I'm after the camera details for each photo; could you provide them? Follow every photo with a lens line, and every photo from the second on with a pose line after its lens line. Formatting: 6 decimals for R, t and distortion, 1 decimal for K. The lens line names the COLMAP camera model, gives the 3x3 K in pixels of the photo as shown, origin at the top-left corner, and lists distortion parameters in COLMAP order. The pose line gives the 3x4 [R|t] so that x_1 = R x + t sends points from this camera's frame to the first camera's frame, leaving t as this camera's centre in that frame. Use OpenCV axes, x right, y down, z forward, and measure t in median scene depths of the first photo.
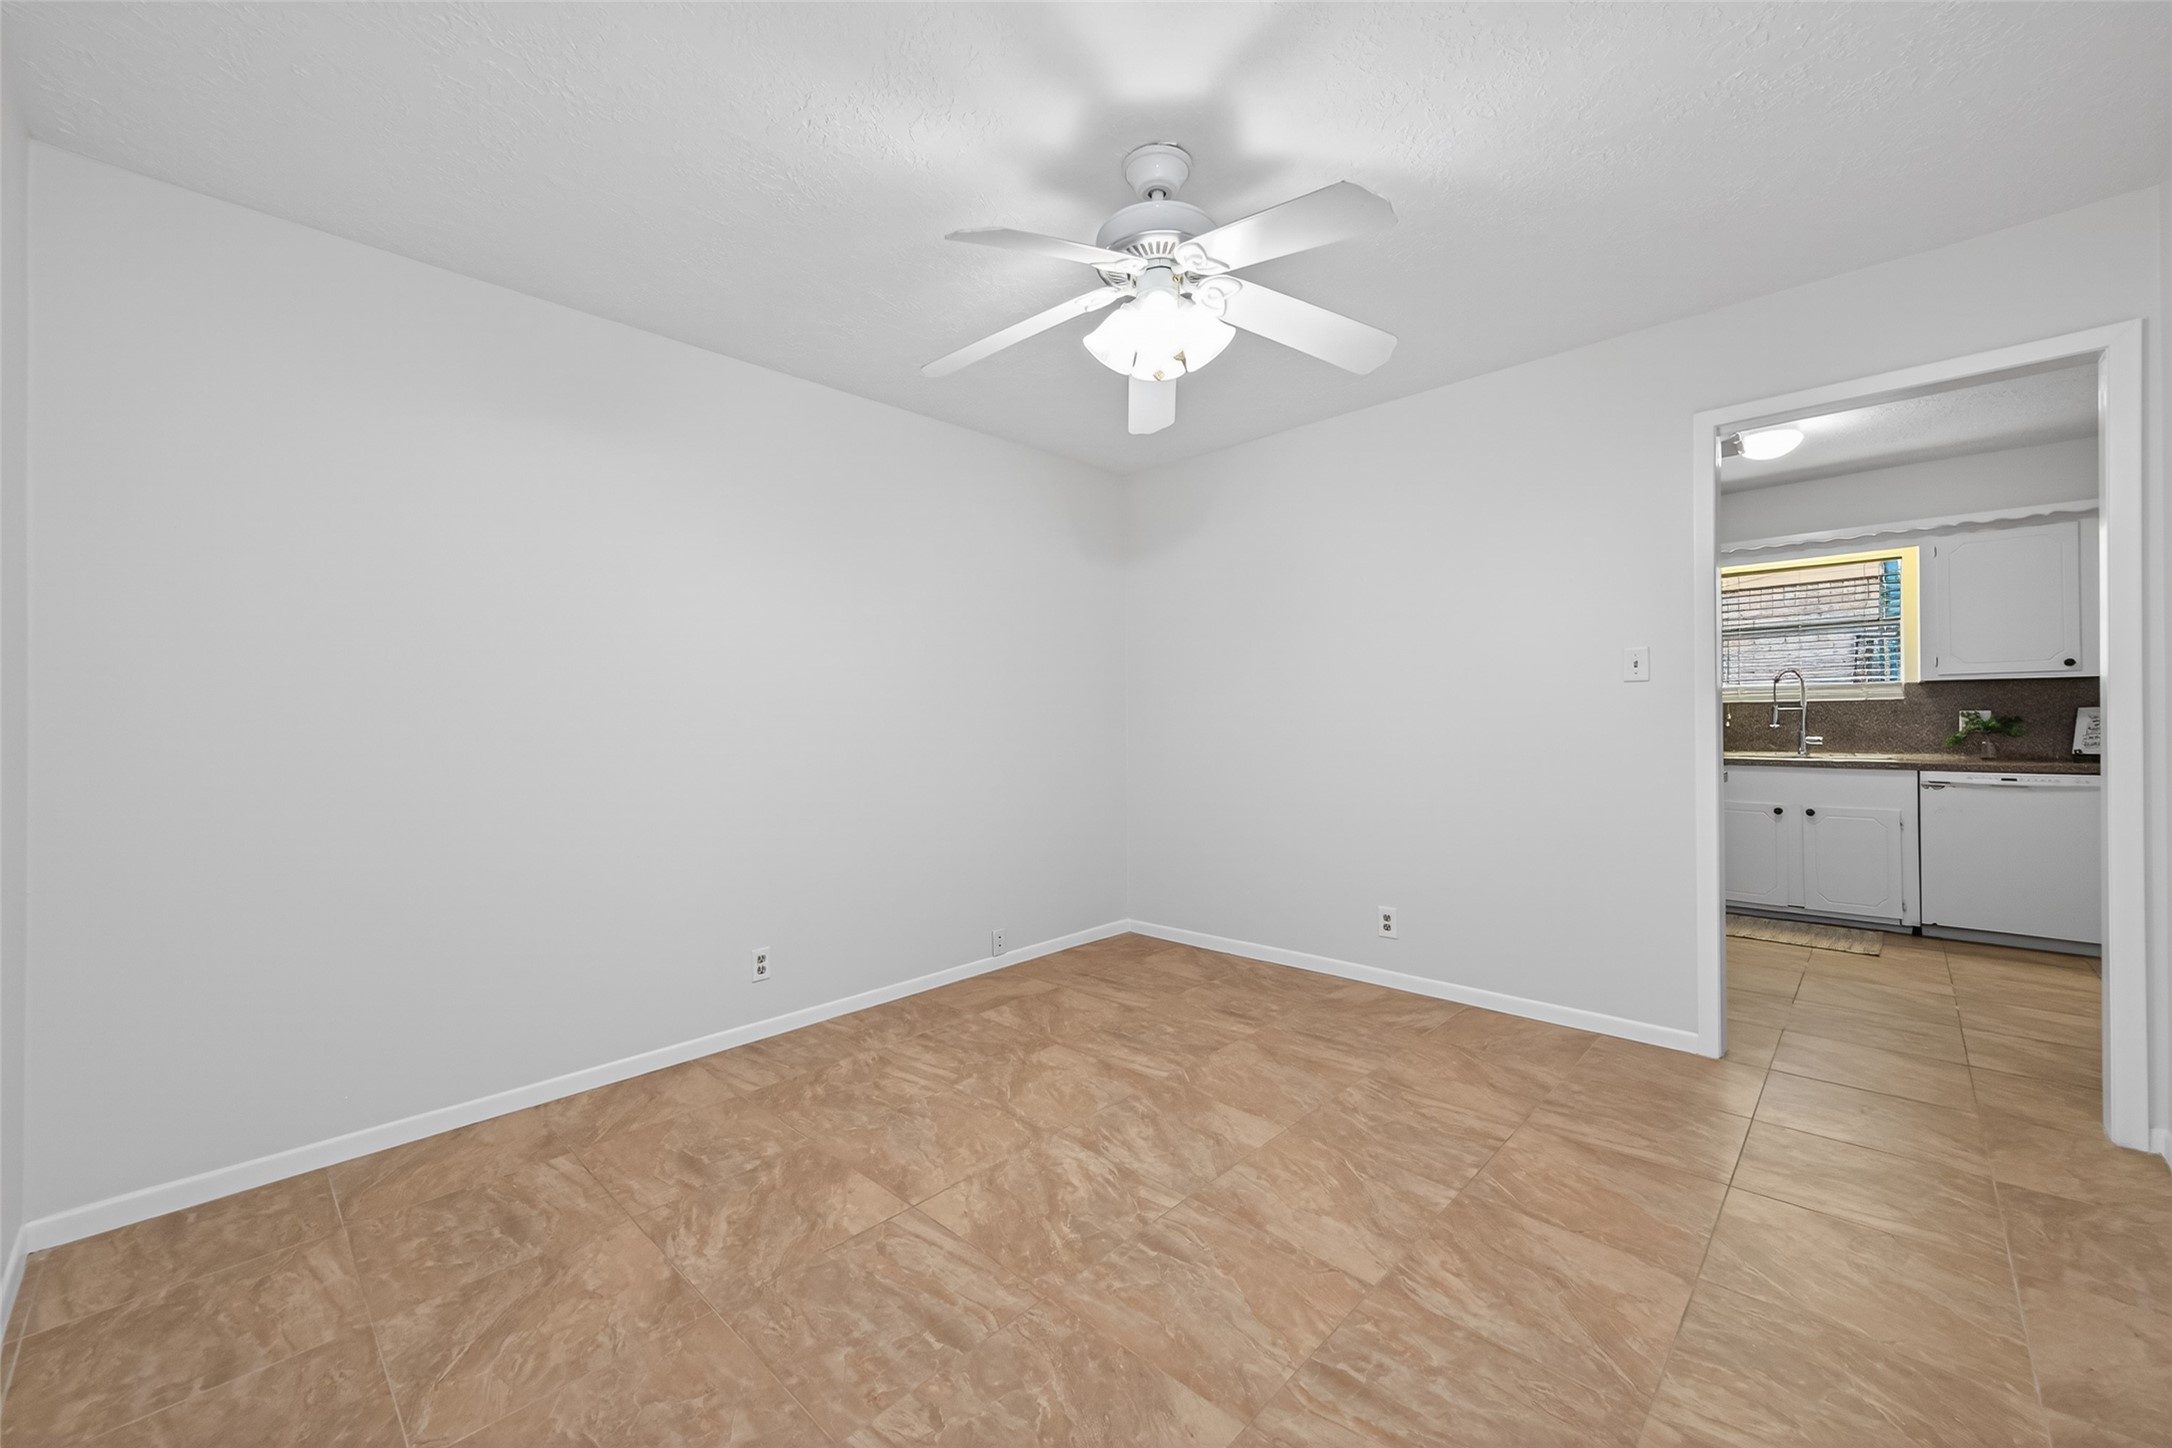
lens RADIAL K [[843.2, 0, 1088.0], [0, 843.2, 728.8], [0, 0, 1]] dist [0.010950, -0.003149]
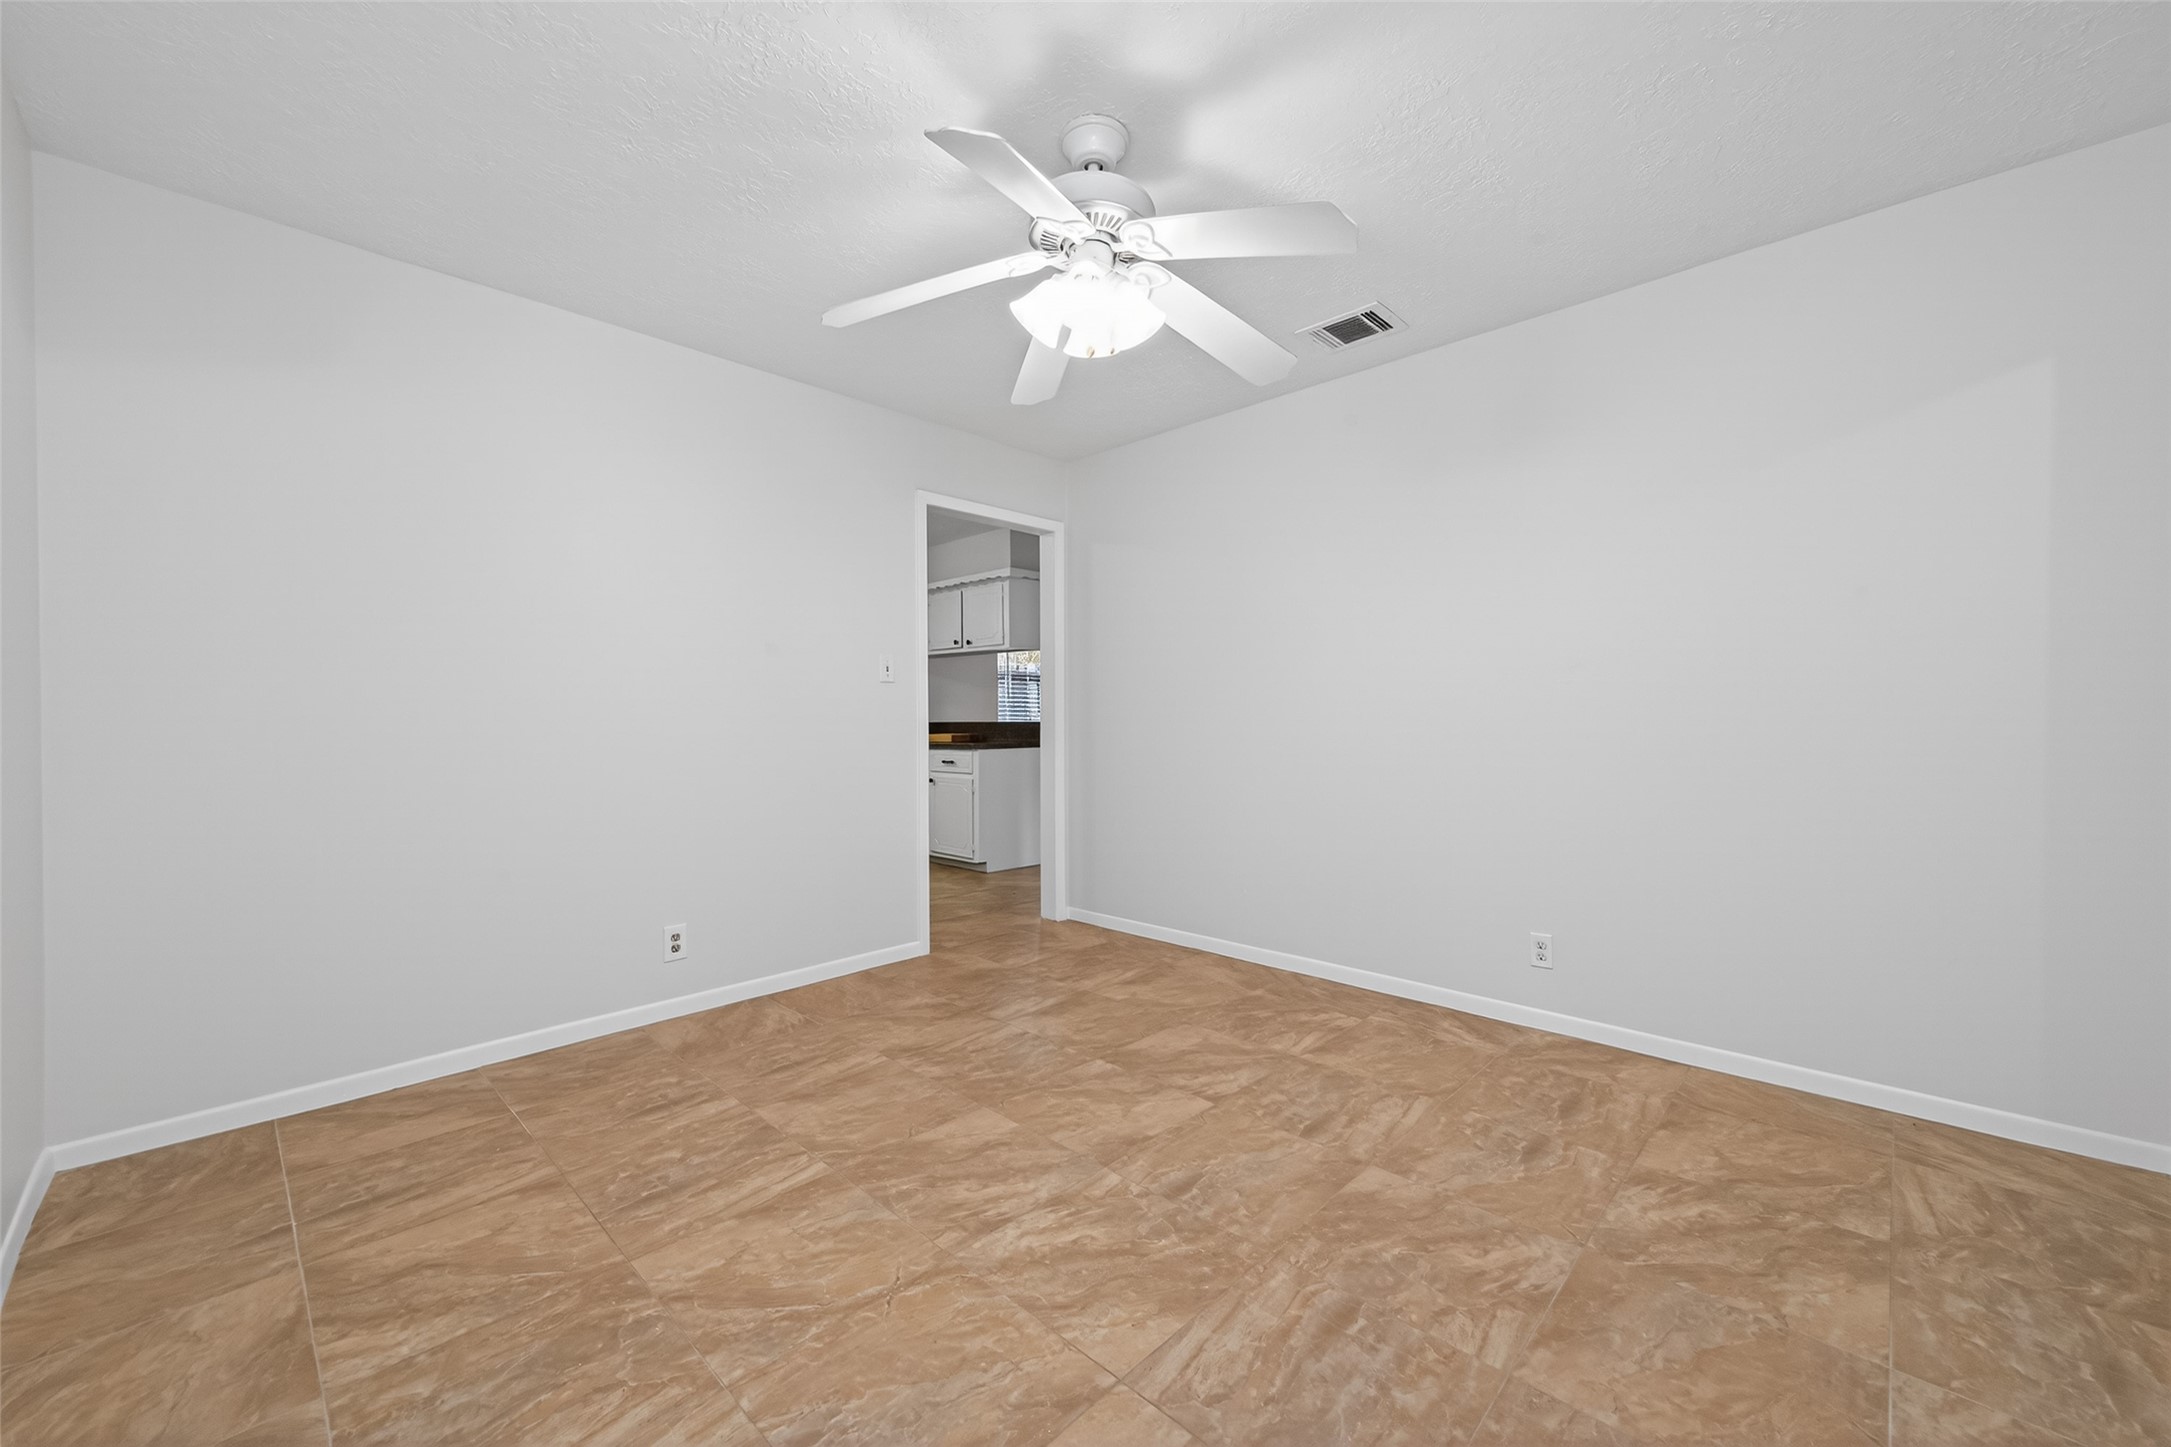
lens RADIAL K [[842.8, 0, 1092.2], [0, 842.8, 714.3], [0, 0, 1]] dist [0.010950, -0.003149]
pose [[0.006164, 0.010054, 0.999930, -0.781540], [0.009981, 0.999899, -0.010115, 0.011974], [-0.999931, 0.010042, 0.006063, 0.859340]]
